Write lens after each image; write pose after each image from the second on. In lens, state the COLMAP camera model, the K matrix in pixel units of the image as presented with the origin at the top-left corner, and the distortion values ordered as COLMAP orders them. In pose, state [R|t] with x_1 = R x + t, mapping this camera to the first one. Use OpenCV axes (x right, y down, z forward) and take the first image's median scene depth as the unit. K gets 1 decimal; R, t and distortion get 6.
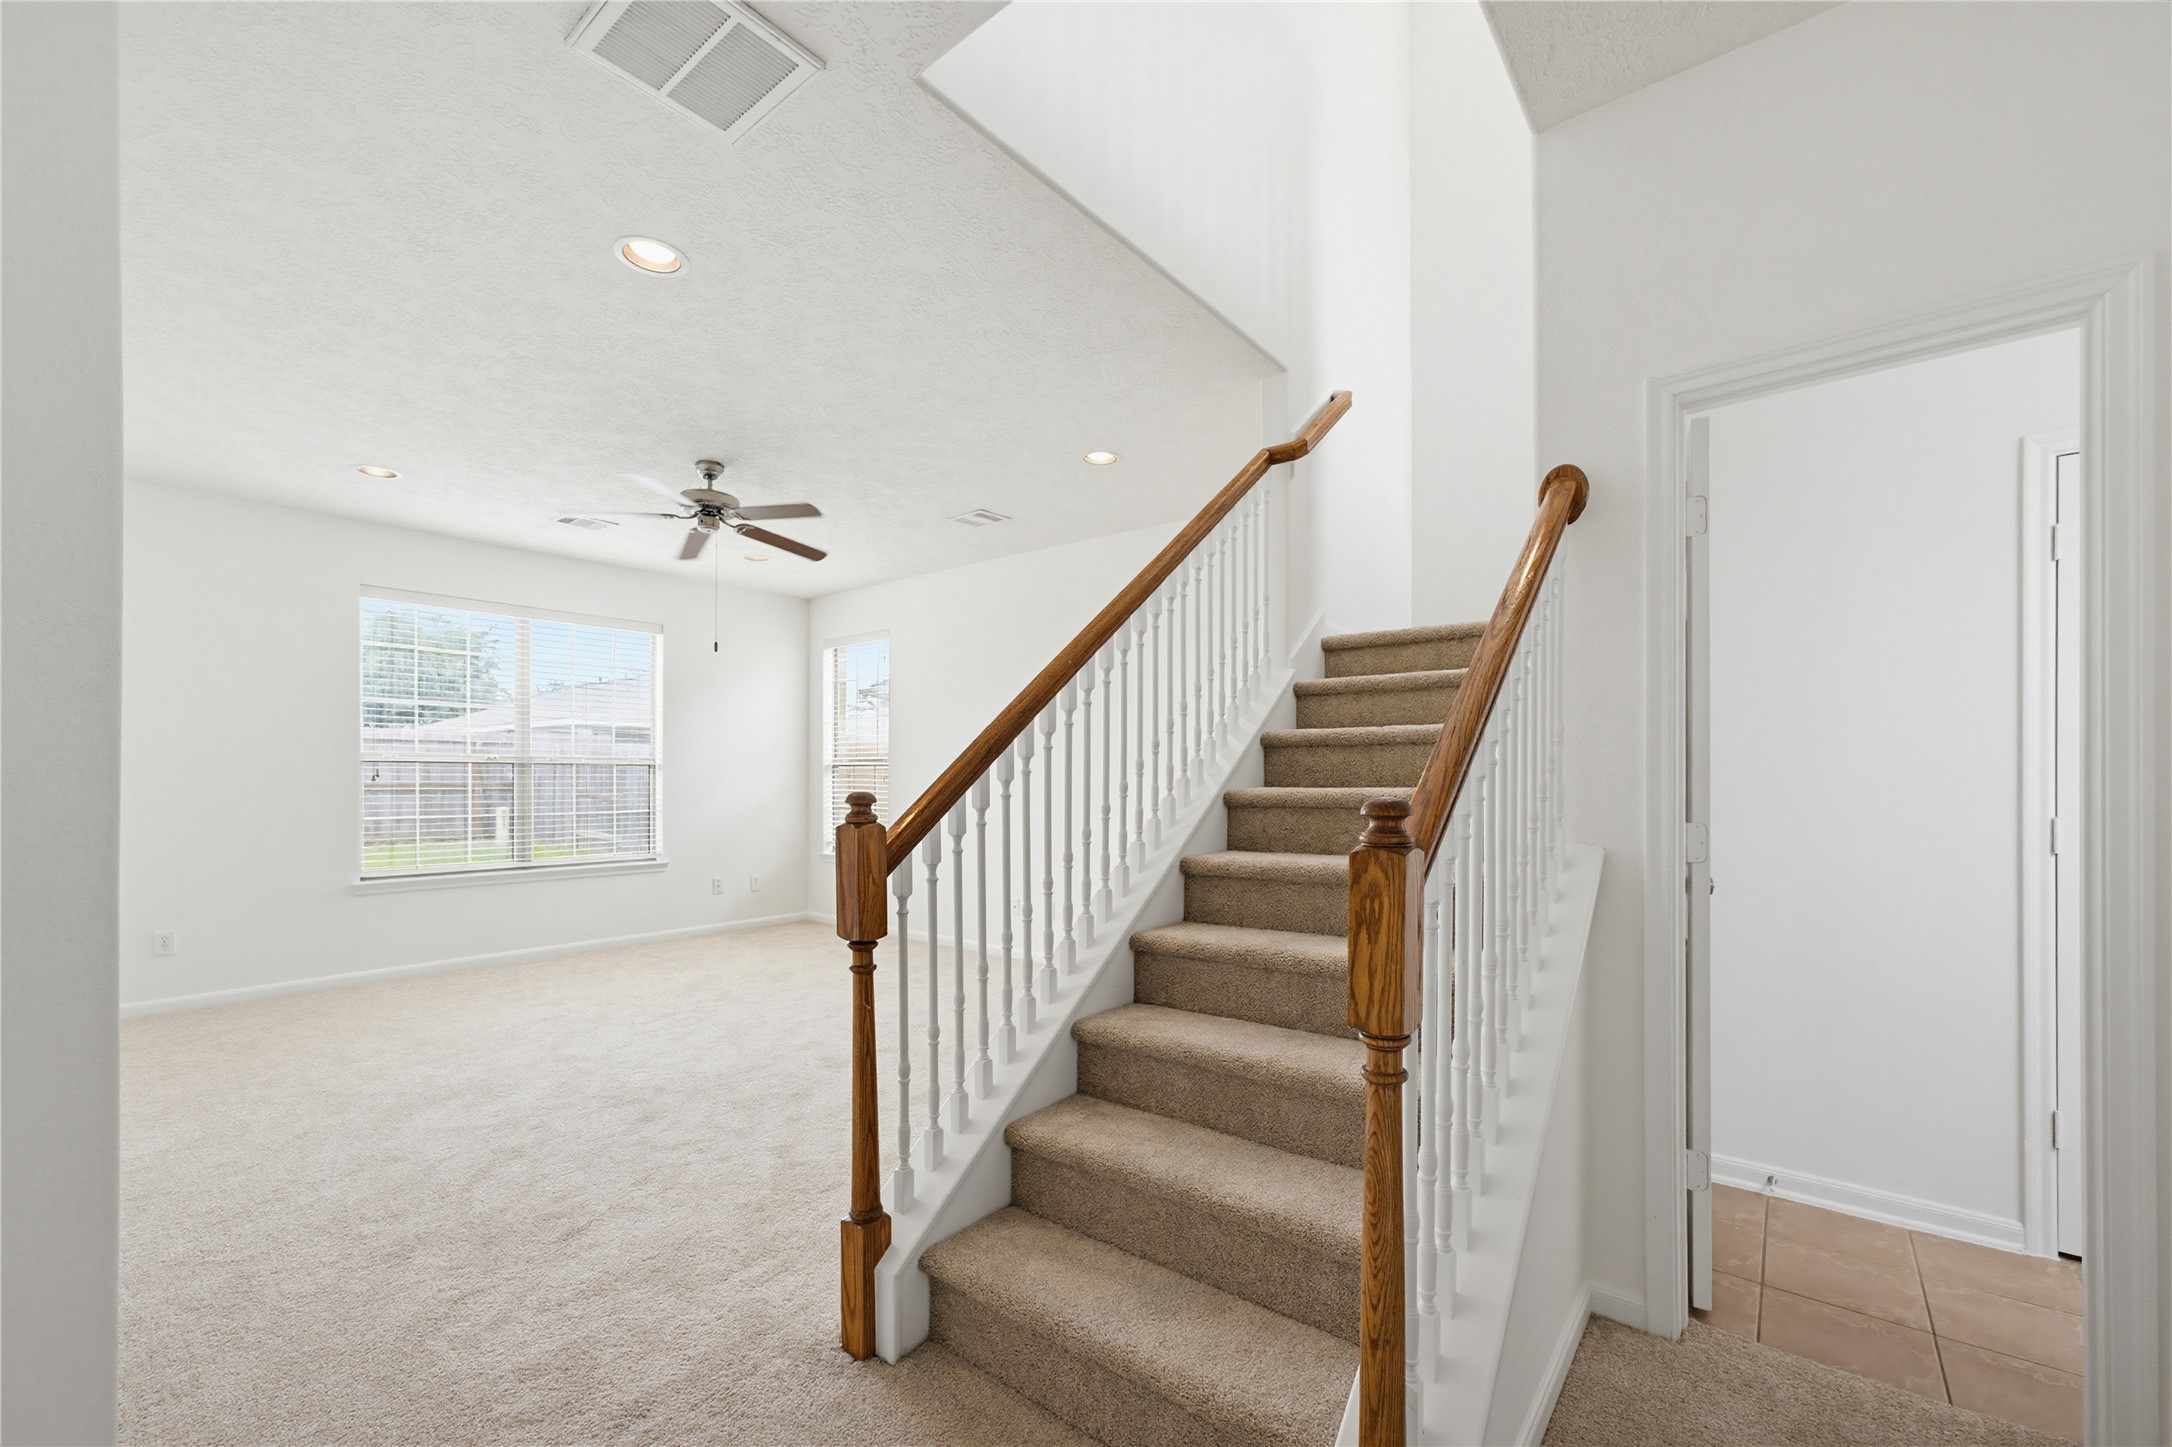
lens RADIAL K [[881.0, 0, 1085.4], [0, 881.0, 784.9], [0, 0, 1]] dist [0.001381, 0.000225]
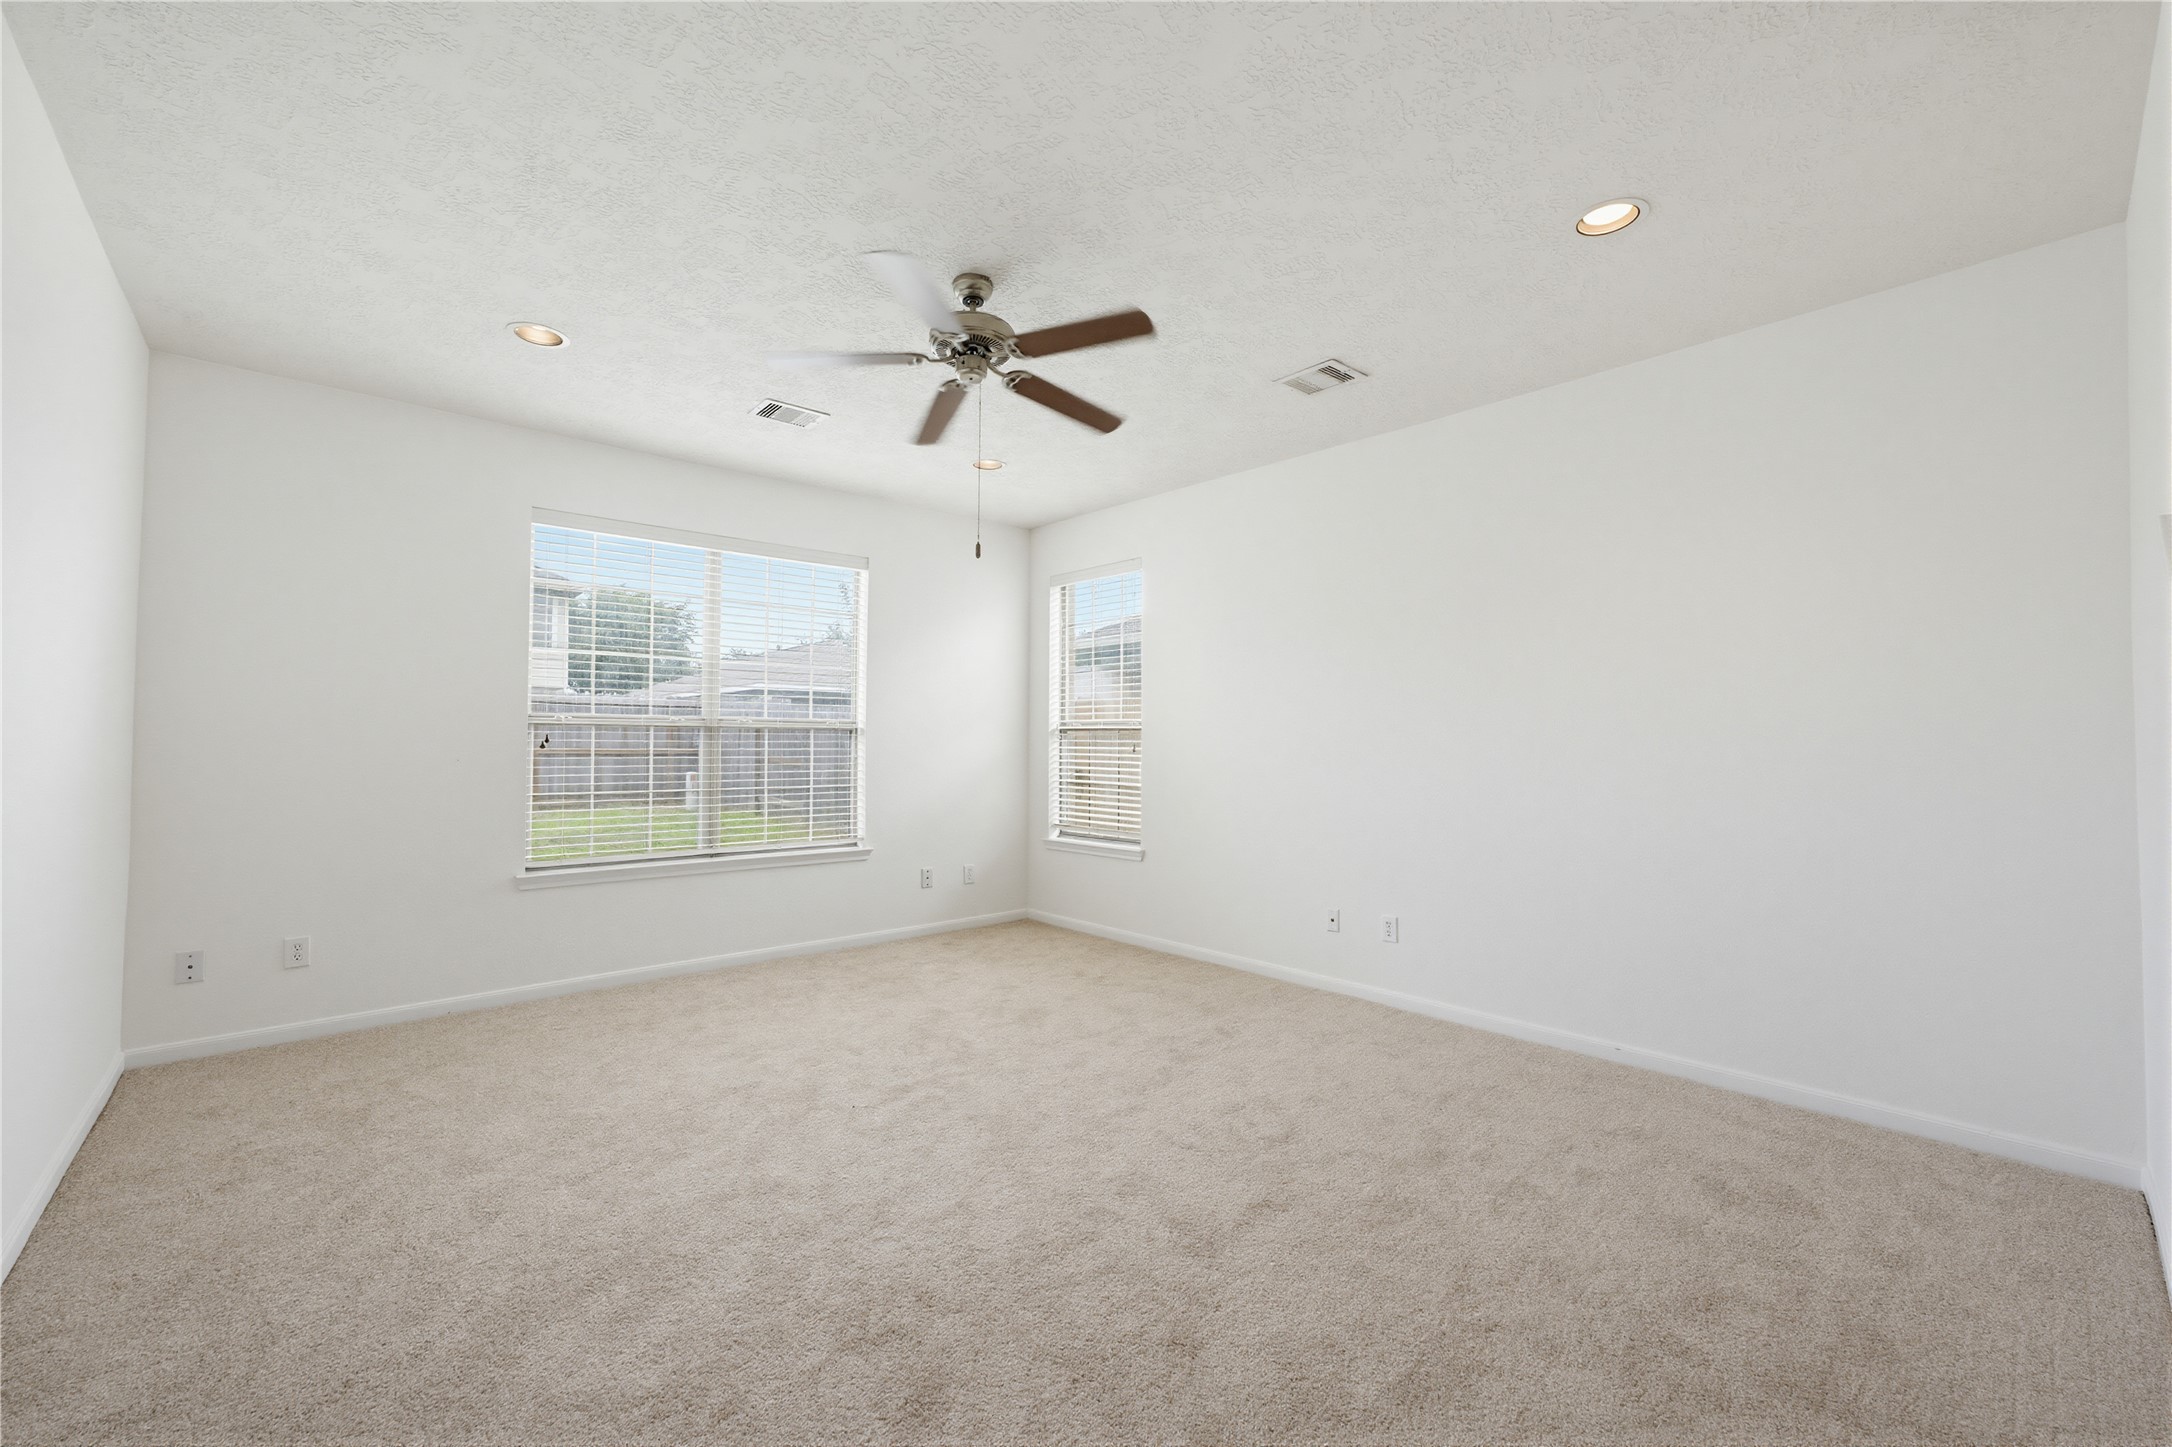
lens RADIAL K [[881.0, 0, 1088.7], [0, 881.0, 724.7], [0, 0, 1]] dist [0.001381, 0.000225]
pose [[0.986930, -0.002096, -0.161139, -0.182118], [-0.002778, 0.999546, -0.030015, -0.003576], [0.161129, 0.030070, 0.986475, 0.283610]]
